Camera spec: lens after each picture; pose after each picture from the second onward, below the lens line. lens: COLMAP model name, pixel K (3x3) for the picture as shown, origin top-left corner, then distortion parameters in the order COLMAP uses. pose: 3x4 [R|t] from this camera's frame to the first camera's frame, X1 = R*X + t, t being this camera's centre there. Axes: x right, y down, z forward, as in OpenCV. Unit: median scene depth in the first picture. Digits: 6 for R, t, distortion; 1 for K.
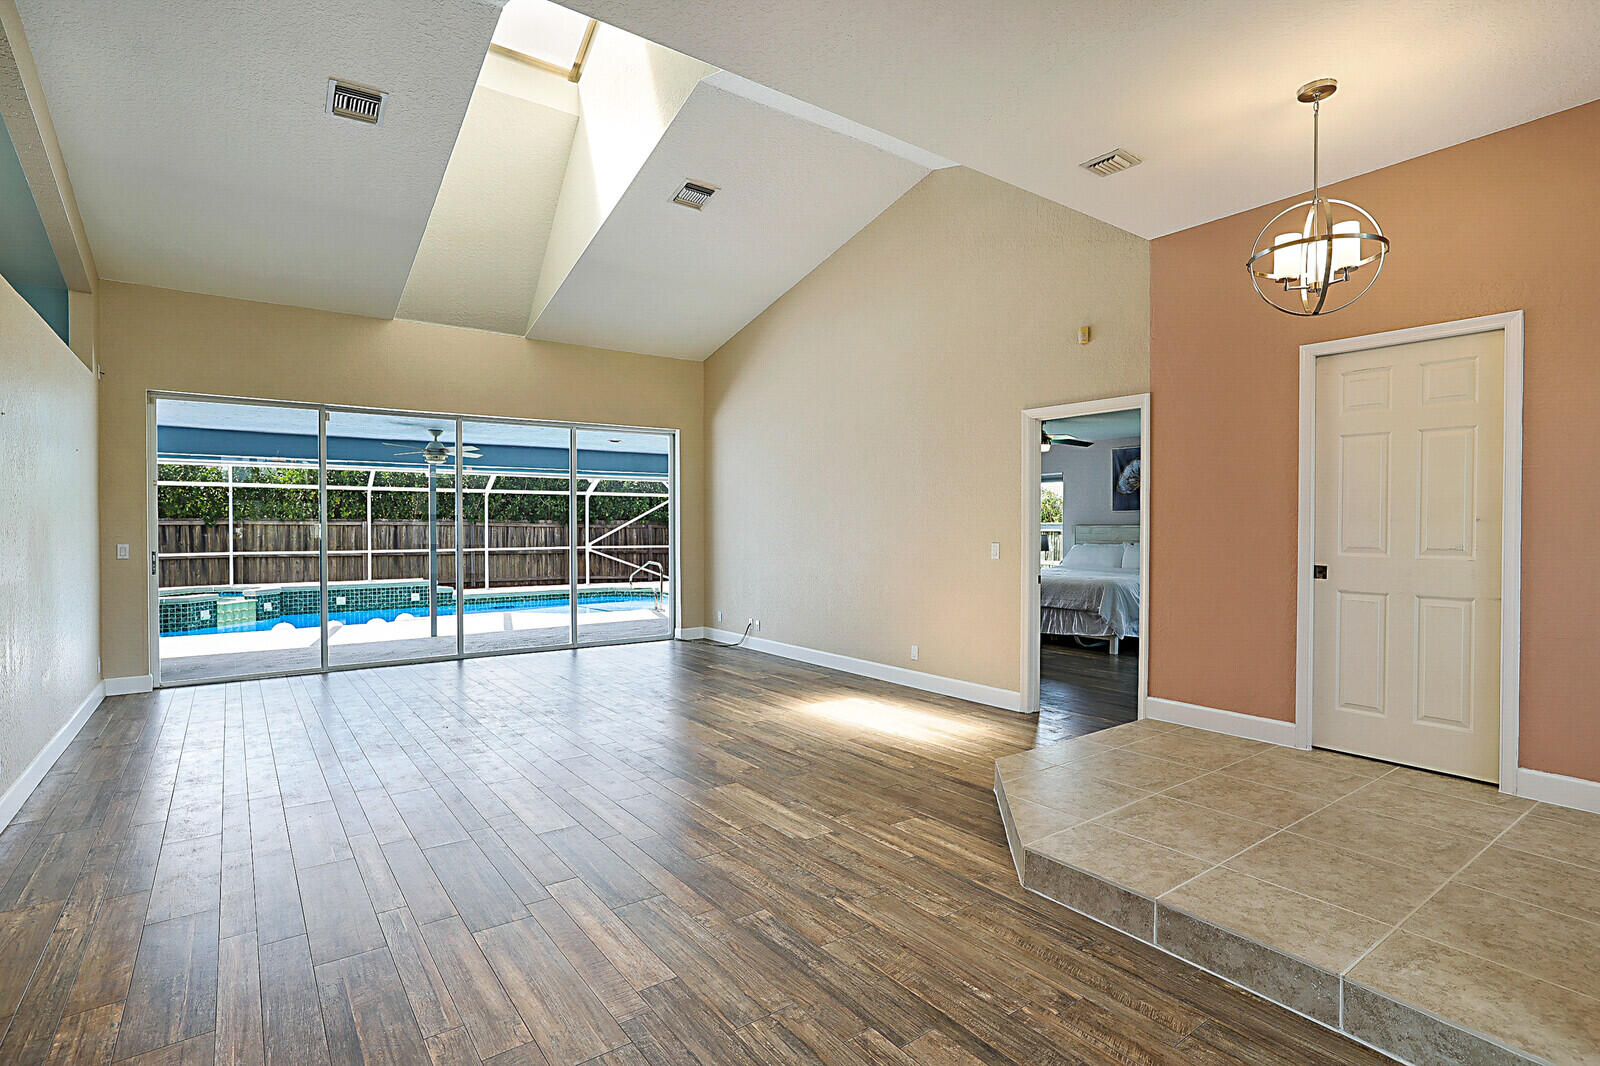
lens RADIAL K [[781.2, 0, 800.3], [0, 781.2, 532.6], [0, 0, 1]] dist [-0.044639, 0.027502]
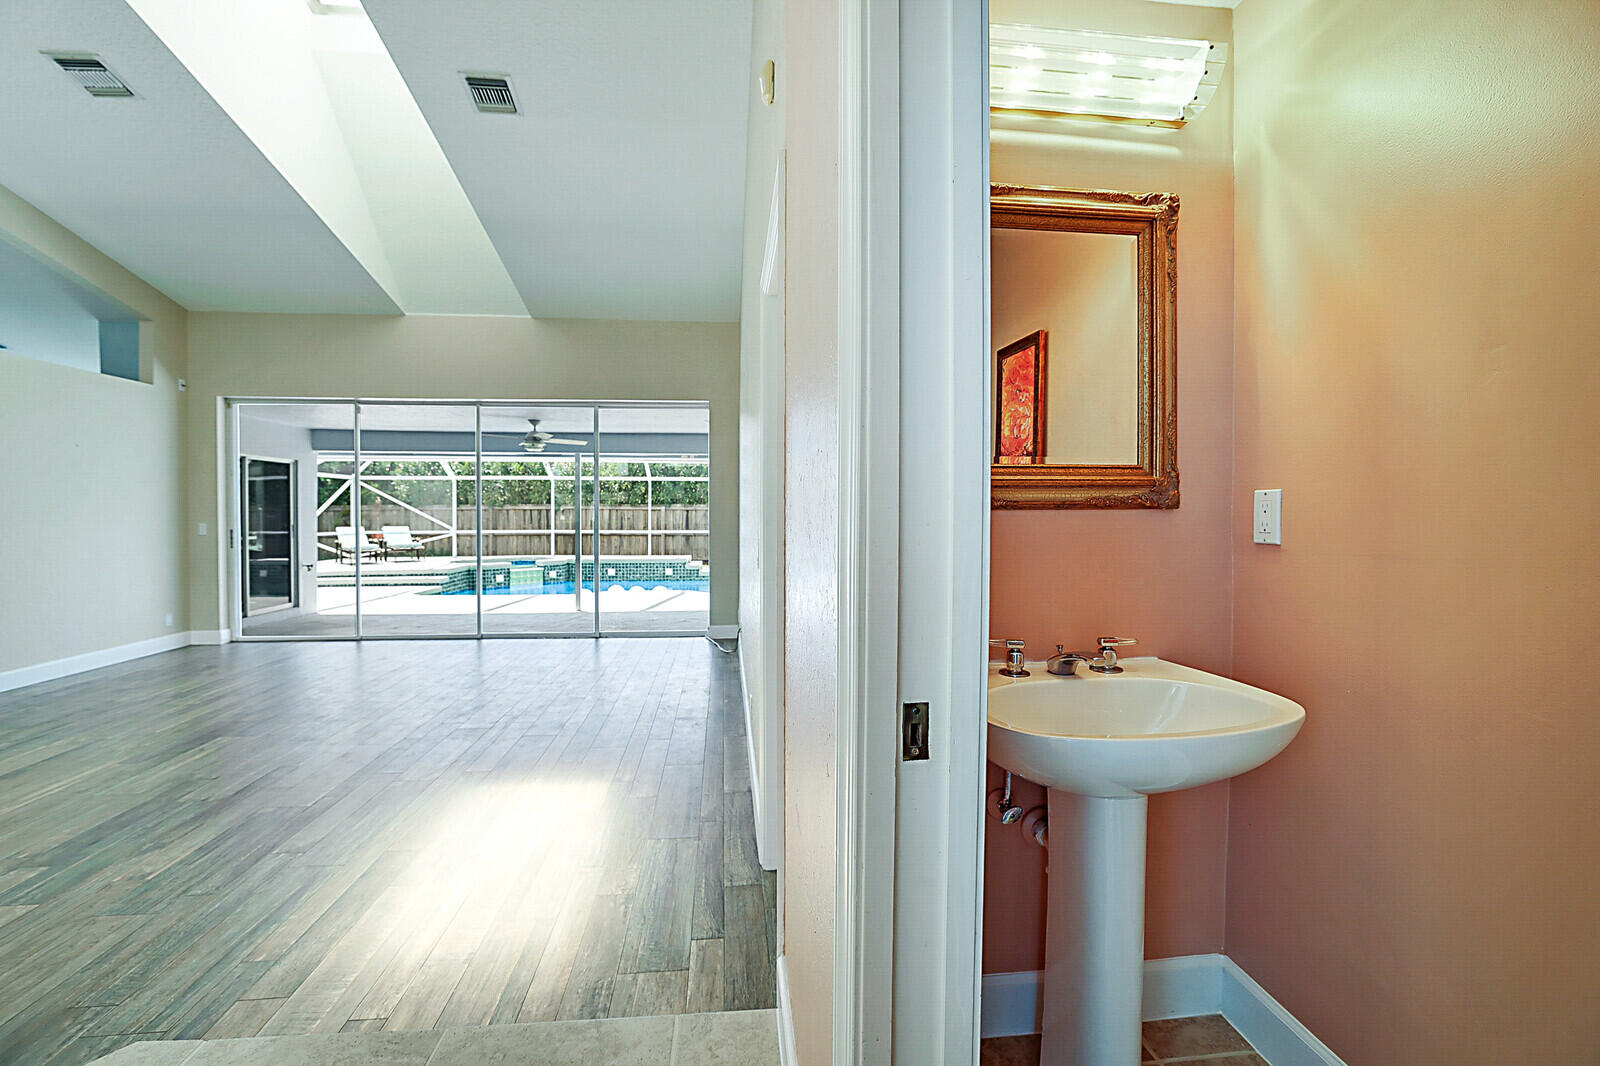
lens RADIAL K [[685.3, 0, 795.7], [0, 685.3, 519.9], [0, 0, 1]] dist [-0.046262, 0.015691]
pose [[0.862112, 0.009769, -0.506623, 0.658686], [-0.008200, 0.999952, 0.005328, -0.004792], [0.506651, -0.000439, 0.862151, 0.759190]]
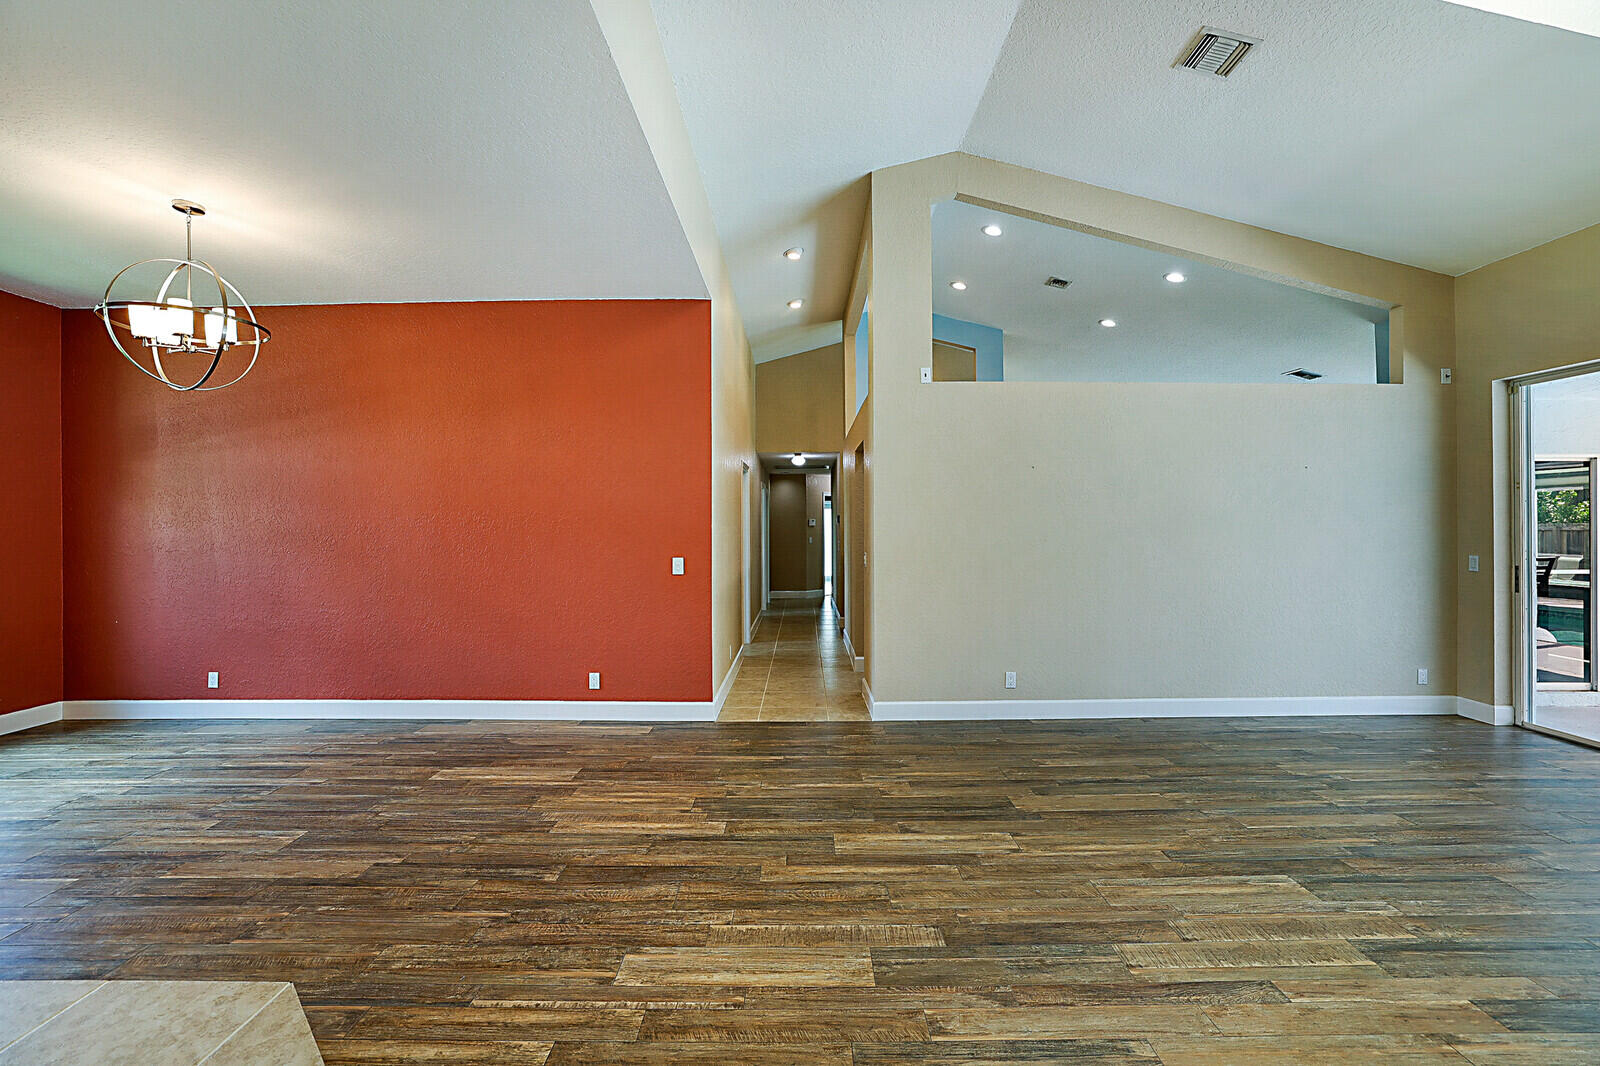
lens RADIAL K [[698.4, 0, 802.8], [0, 698.4, 522.7], [0, 0, 1]] dist [-0.048443, 0.018309]
pose [[-0.592607, -0.001079, -0.805491, 0.333597], [-0.005573, 0.999981, 0.002761, -0.028927], [0.805473, 0.006125, -0.592601, 1.134617]]
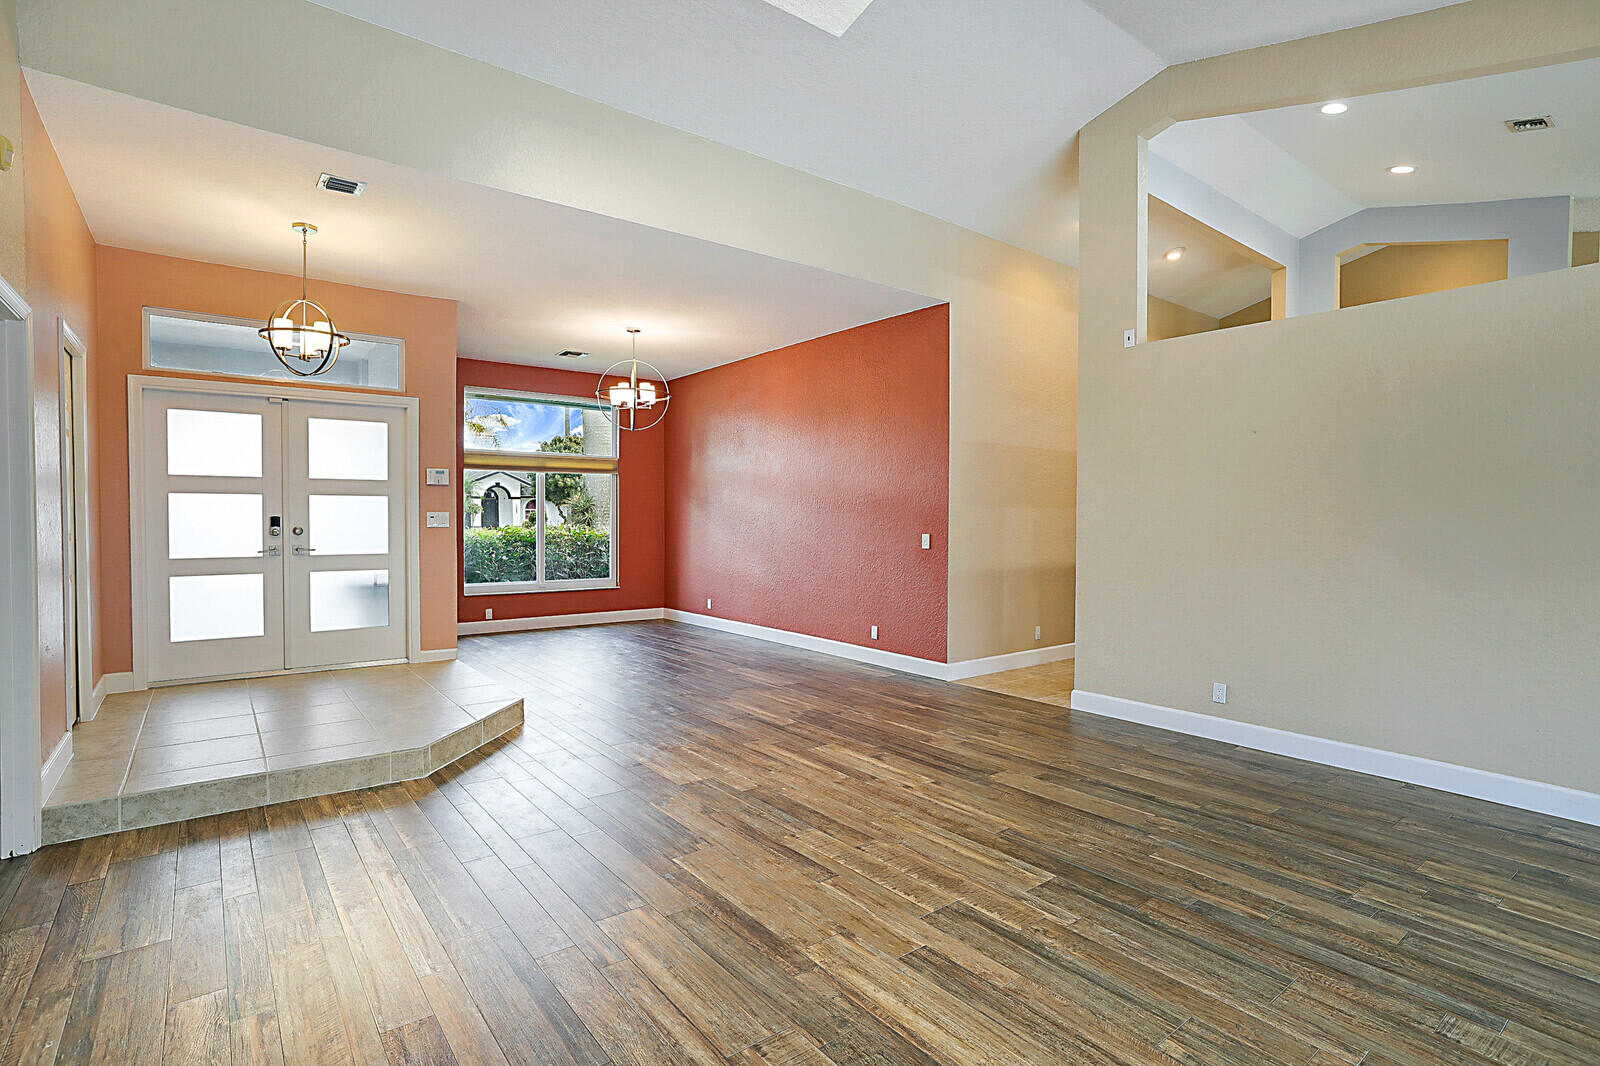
lens RADIAL K [[784.7, 0, 800.7], [0, 784.7, 522.9], [0, 0, 1]] dist [-0.044339, 0.026963]
pose [[-0.999696, -0.003393, -0.024428, -0.186195], [-0.003924, 0.999757, 0.021684, -0.020212], [0.024348, 0.021774, -0.999466, 1.758677]]
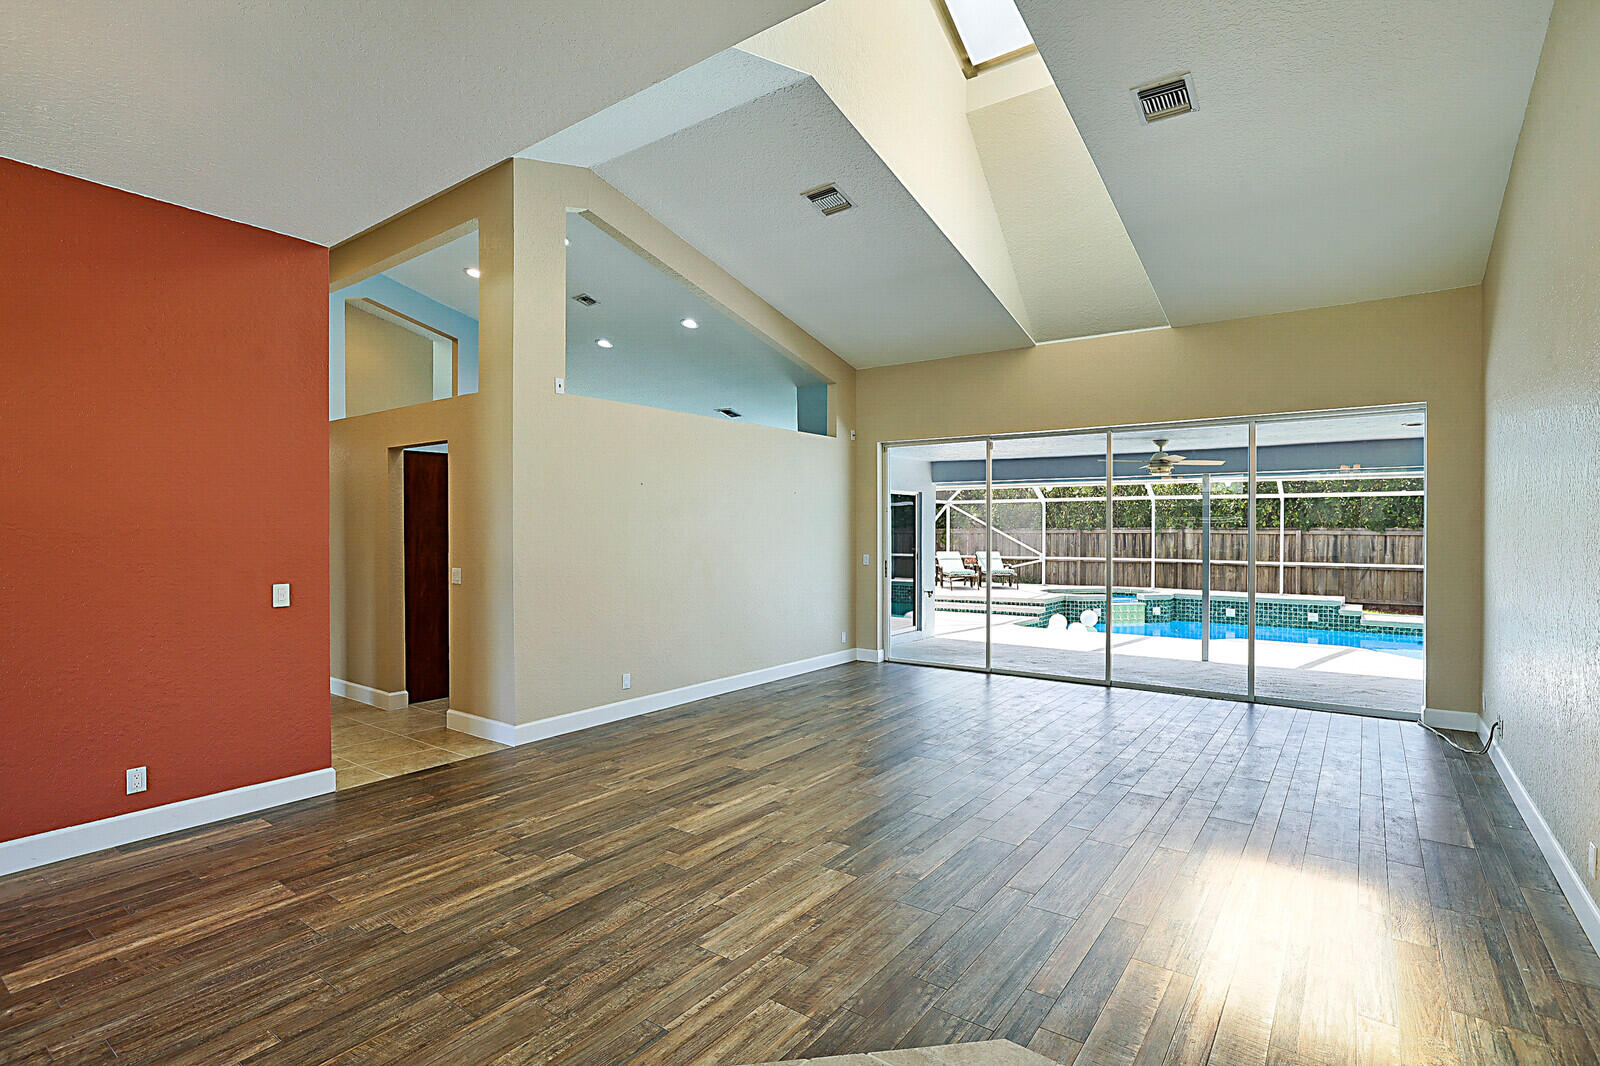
lens RADIAL K [[781.2, 0, 800.3], [0, 781.2, 532.6], [0, 0, 1]] dist [-0.044639, 0.027502]
pose [[0.296297, 0.007631, -0.955065, 0.610774], [-0.010817, 0.999931, 0.004634, -0.041219], [0.955035, 0.008958, 0.296359, 0.625766]]
